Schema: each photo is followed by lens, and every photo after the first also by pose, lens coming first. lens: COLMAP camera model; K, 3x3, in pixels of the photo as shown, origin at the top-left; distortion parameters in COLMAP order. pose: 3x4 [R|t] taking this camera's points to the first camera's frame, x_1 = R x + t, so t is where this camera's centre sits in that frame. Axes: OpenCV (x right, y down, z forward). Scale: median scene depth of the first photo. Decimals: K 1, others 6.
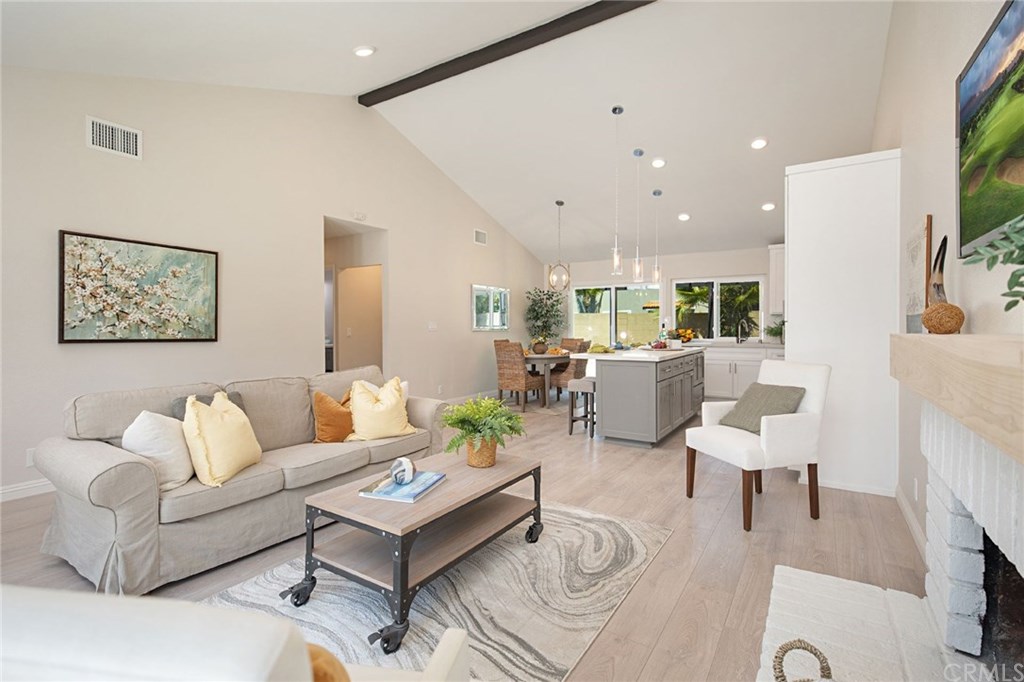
lens RADIAL K [[460.3, 0, 513.0], [0, 460.3, 331.3], [0, 0, 1]] dist [0.005397, 0.000404]
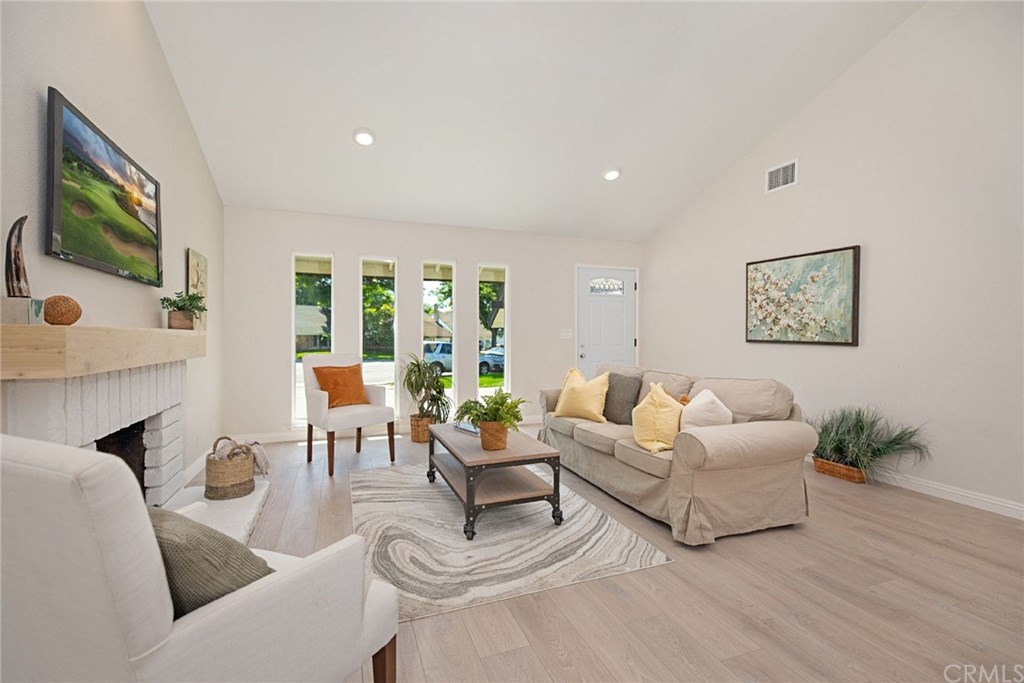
lens RADIAL K [[460.3, 0, 507.0], [0, 460.3, 340.2], [0, 0, 1]] dist [0.005397, 0.000404]
pose [[-0.597335, 0.005859, -0.801970, 0.559254], [-0.010151, 0.999838, 0.014866, 0.005545], [0.801927, 0.017020, -0.597179, 1.161846]]
